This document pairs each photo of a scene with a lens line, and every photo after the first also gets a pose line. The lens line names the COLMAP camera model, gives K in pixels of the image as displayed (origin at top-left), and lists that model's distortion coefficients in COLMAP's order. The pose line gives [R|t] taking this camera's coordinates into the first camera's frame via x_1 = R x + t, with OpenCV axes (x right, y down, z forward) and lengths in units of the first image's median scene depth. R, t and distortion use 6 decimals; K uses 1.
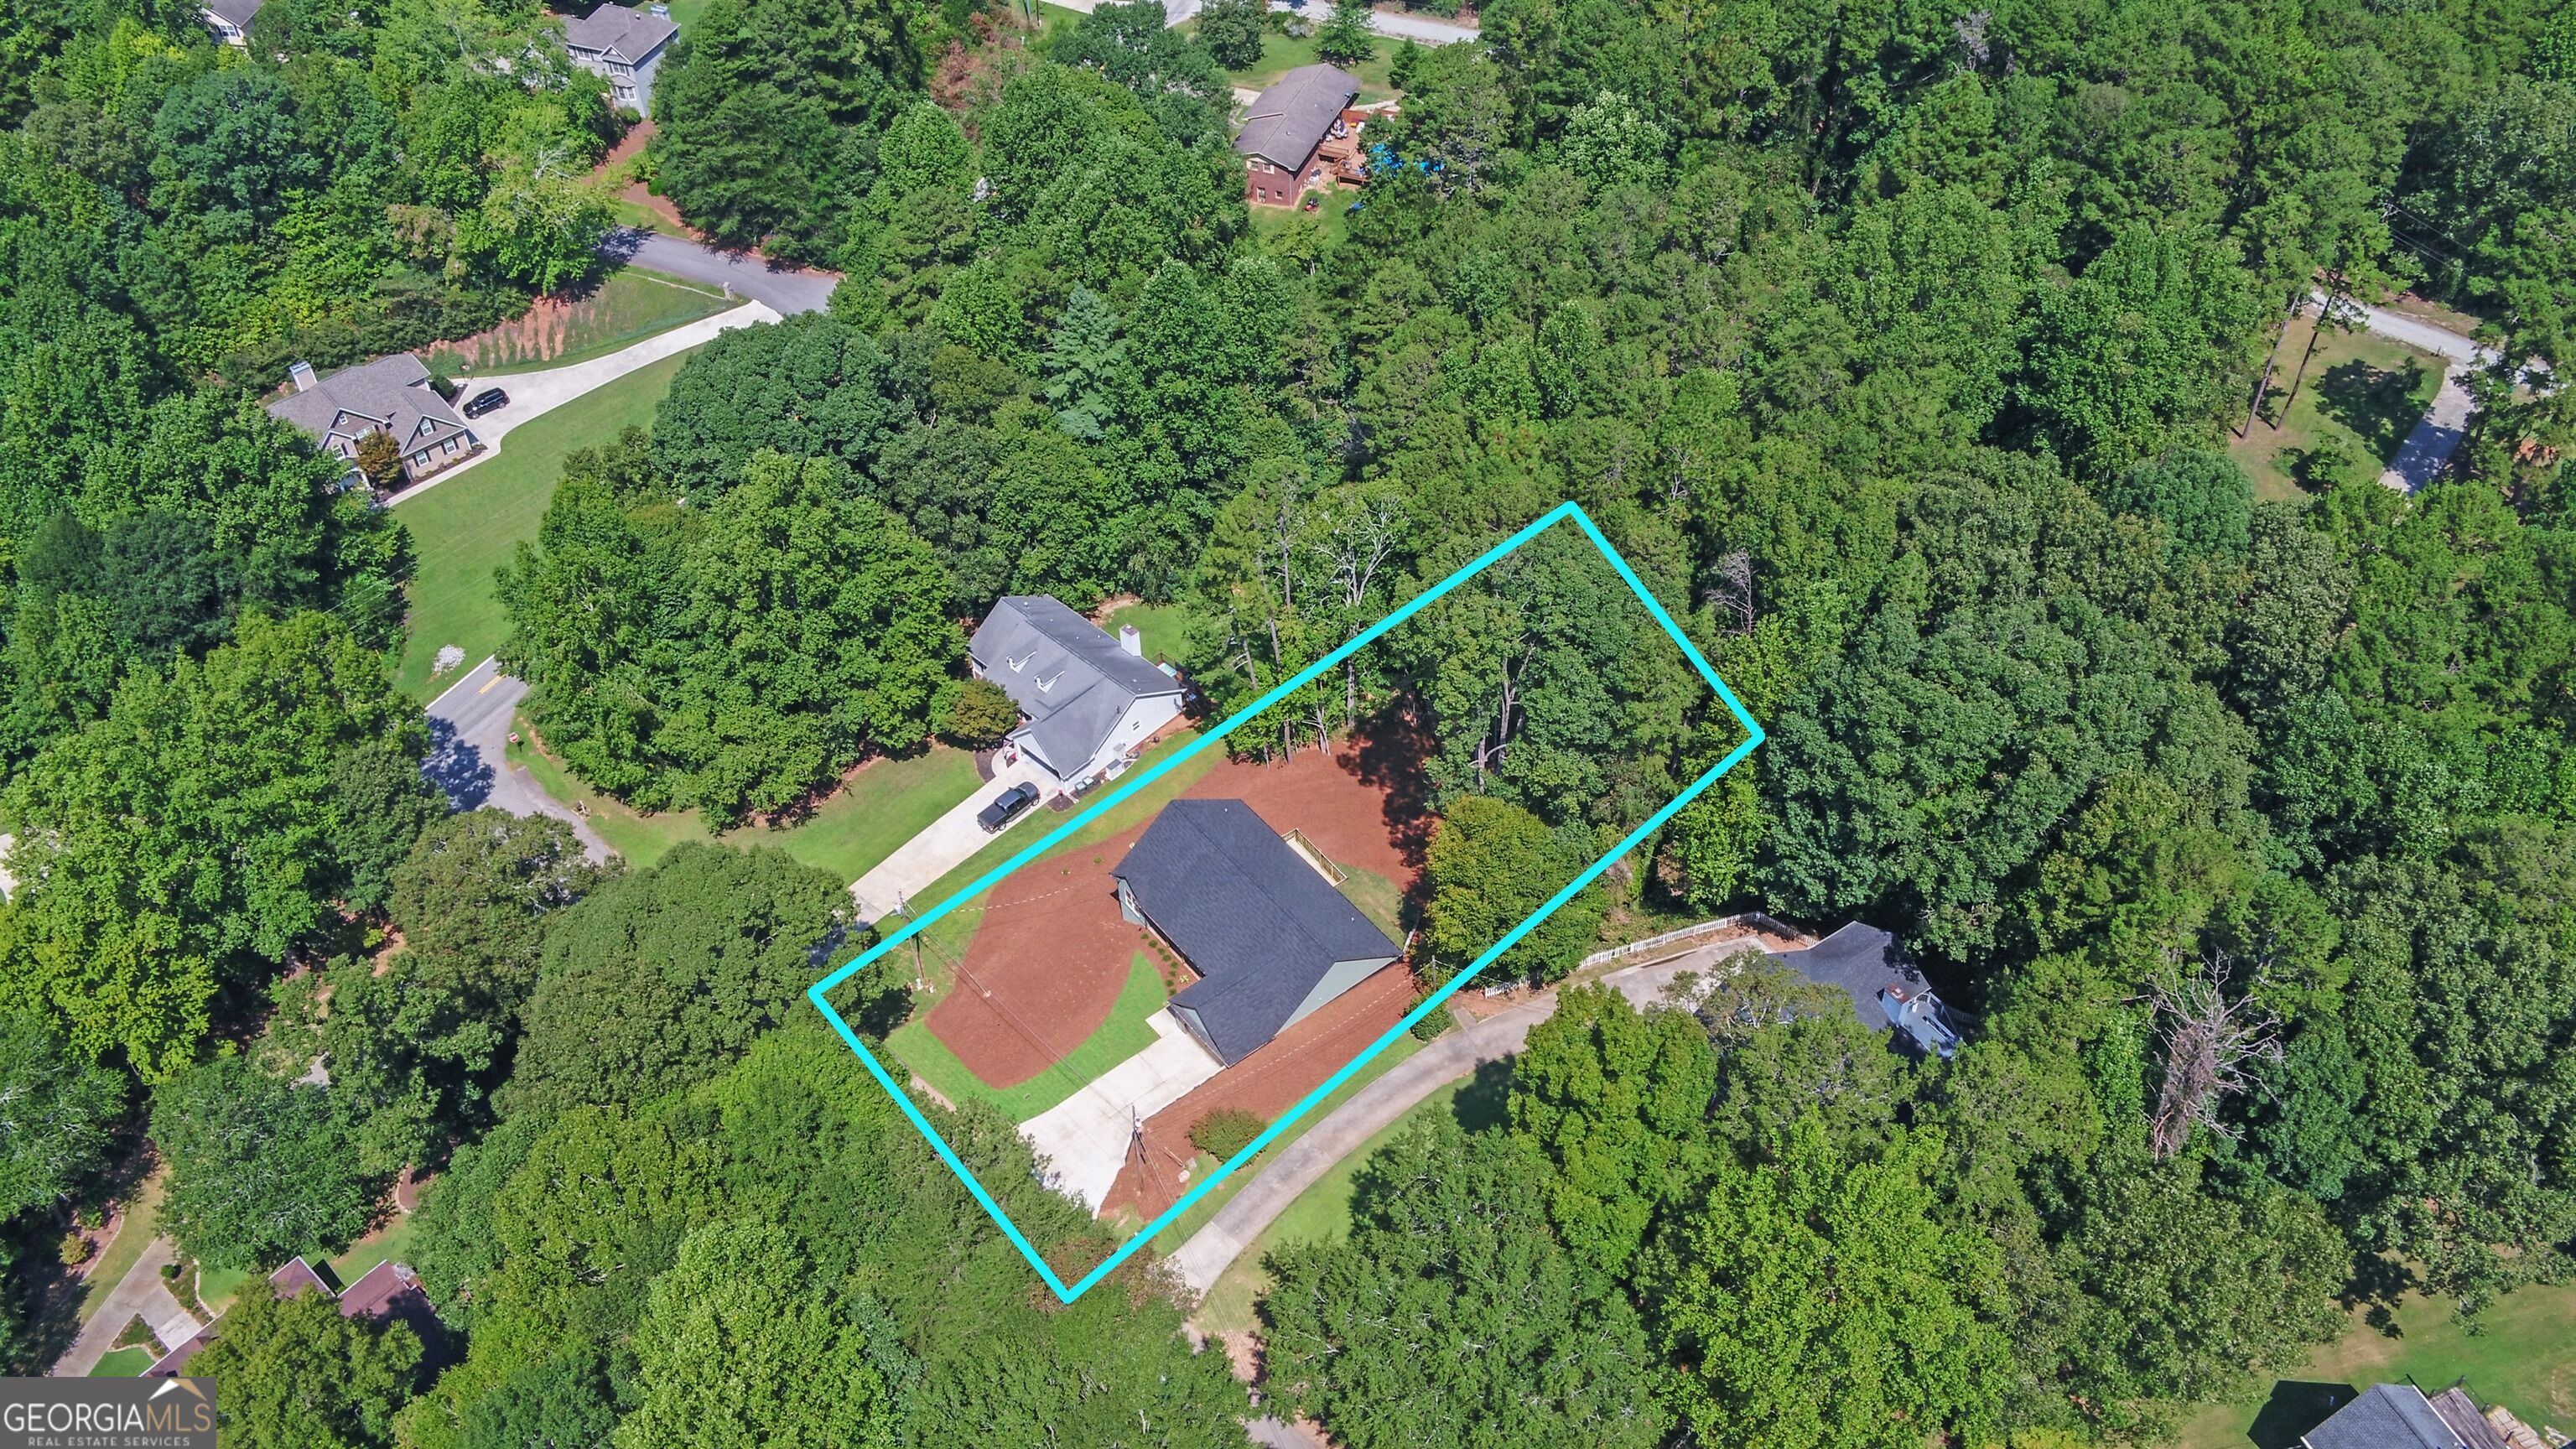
lens RADIAL K [[2237.9, 0, 1284.3], [0, 2237.9, 729.3], [0, 0, 1]] dist [0.004136, -0.009215]
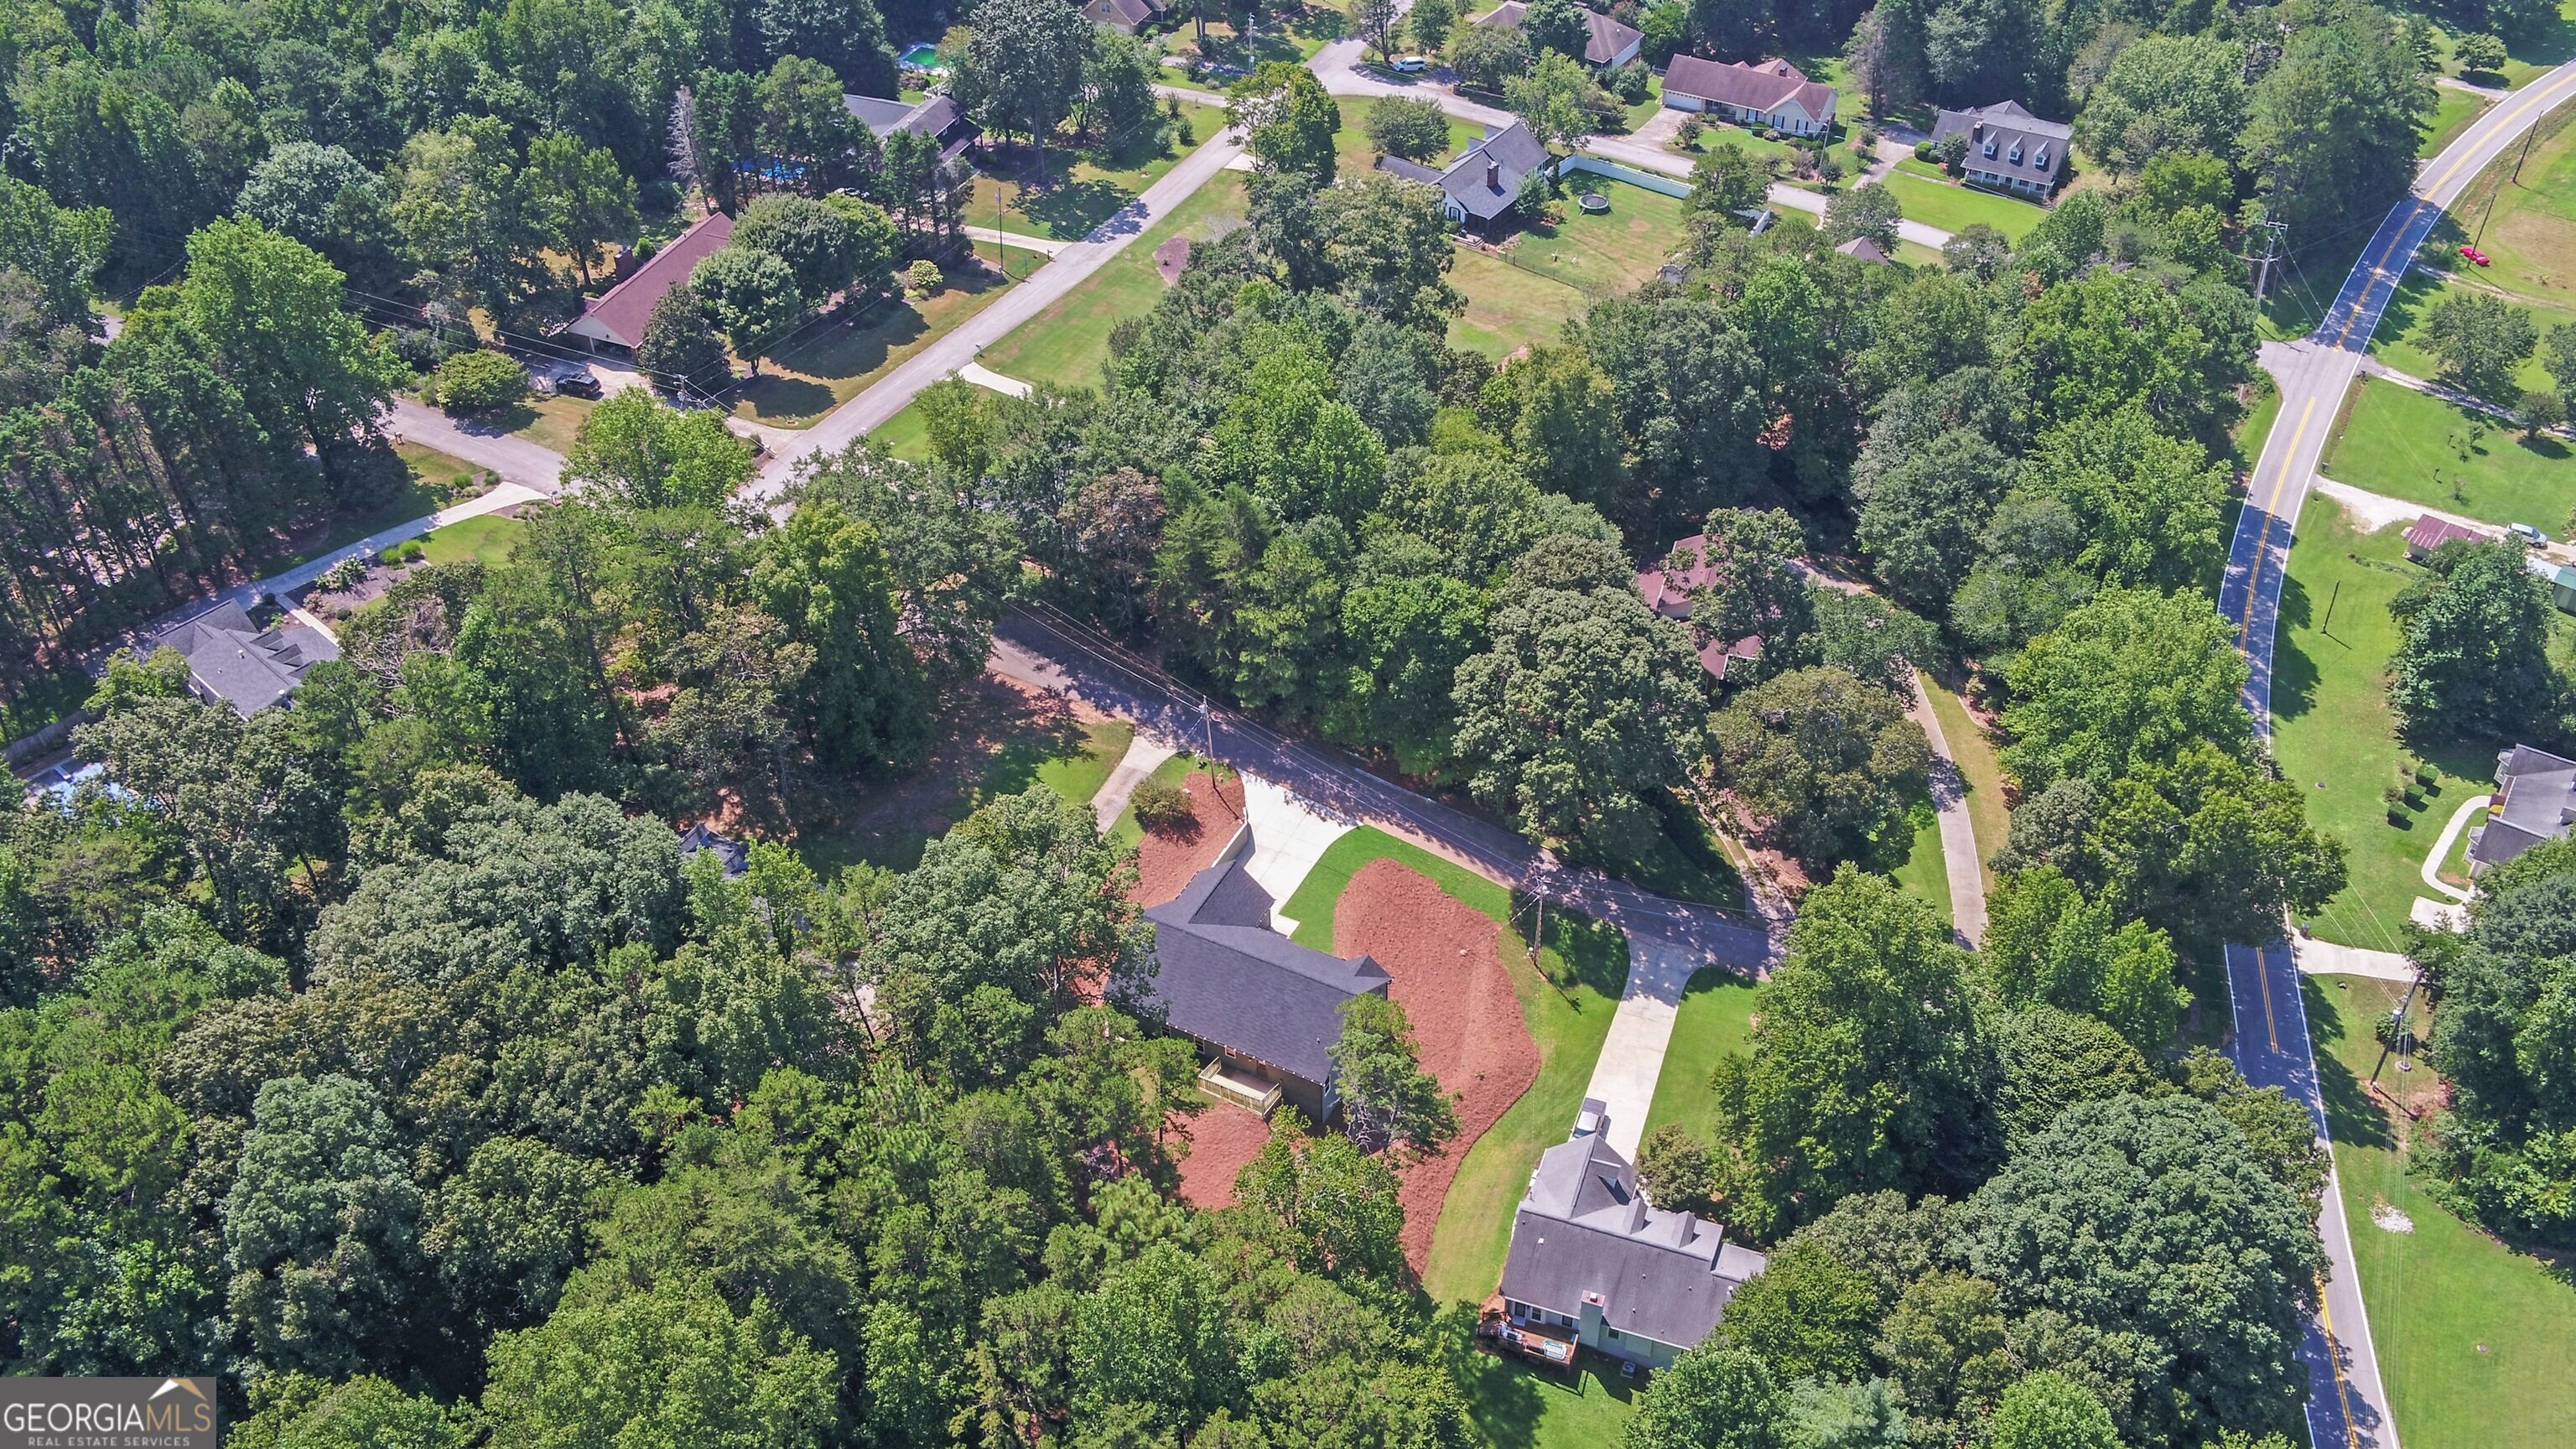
lens RADIAL K [[2237.9, 0, 1338.1], [0, 2237.9, 720.1], [0, 0, 1]] dist [0.004136, -0.009215]
pose [[-0.900121, 0.314171, -0.301793, 0.240135], [-0.281228, 0.110017, 0.953314, -1.016961], [0.332705, 0.942970, -0.010675, 0.953151]]
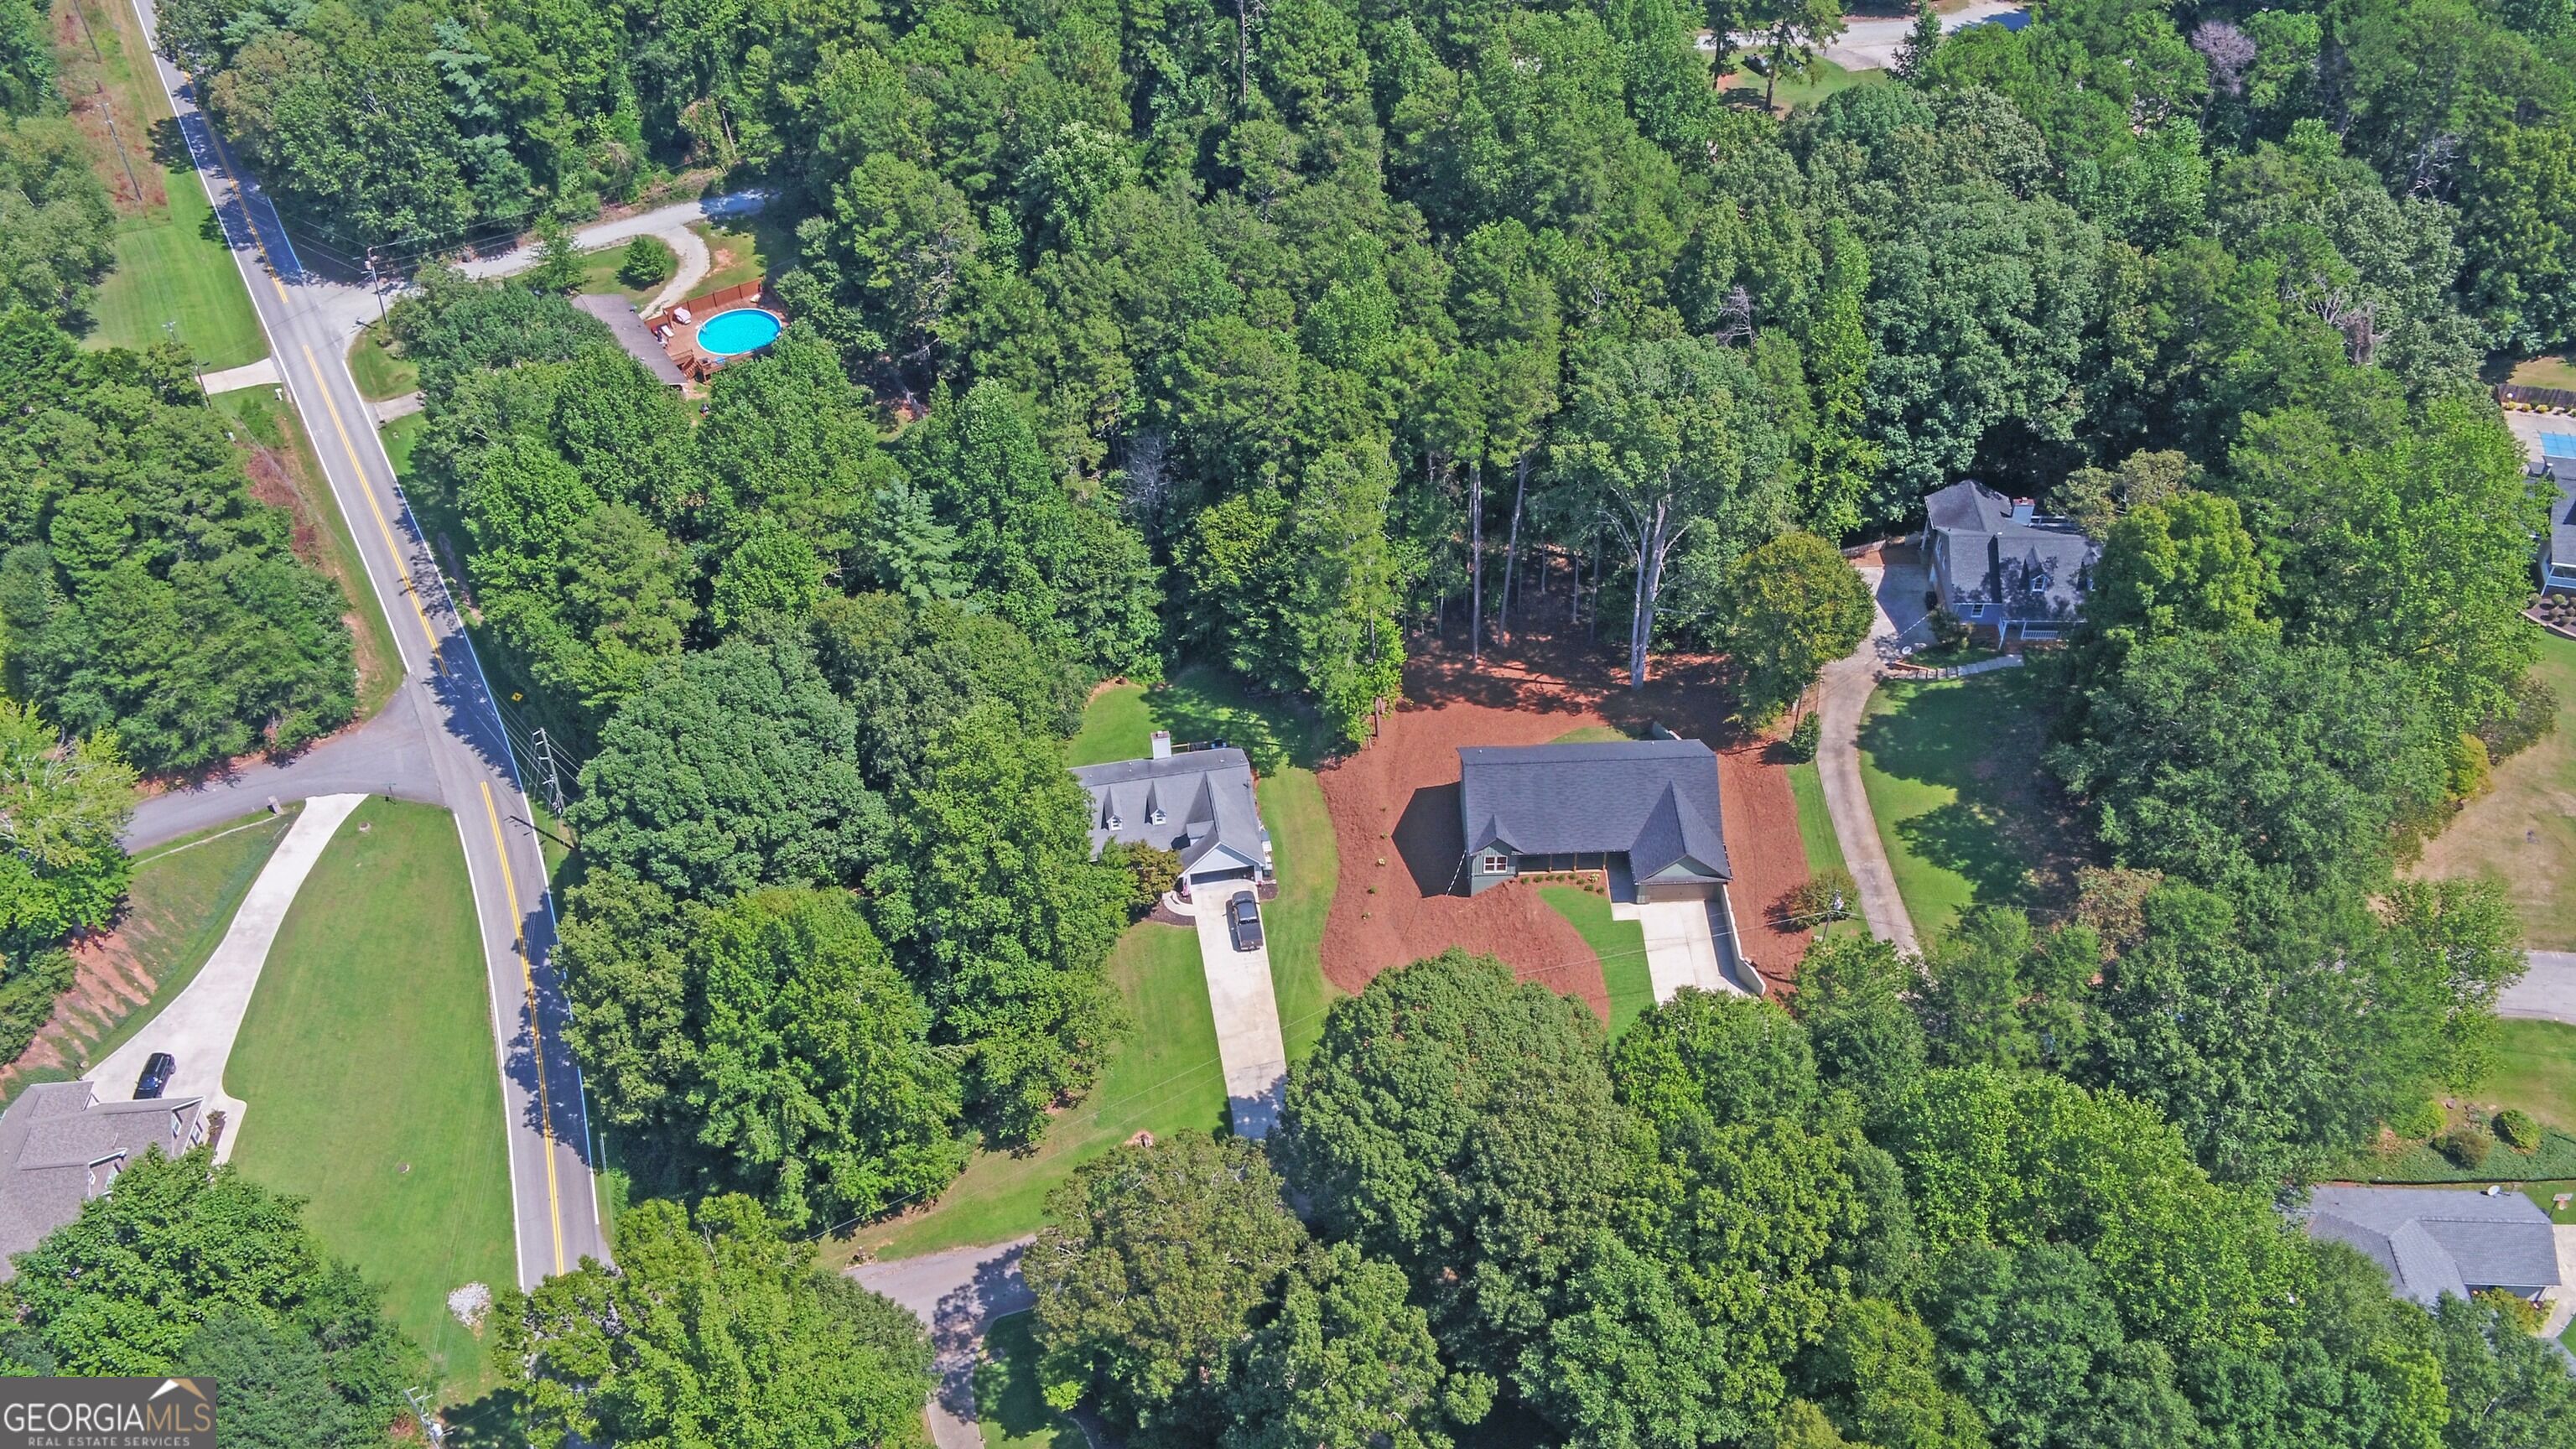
lens RADIAL K [[2237.9, 0, 1292.6], [0, 2237.9, 716.9], [0, 0, 1]] dist [0.004136, -0.009215]
pose [[0.591204, -0.524764, 0.612454, -0.780506], [0.572952, 0.807717, 0.138997, -0.190406], [-0.567630, 0.268731, 0.778190, 0.239933]]
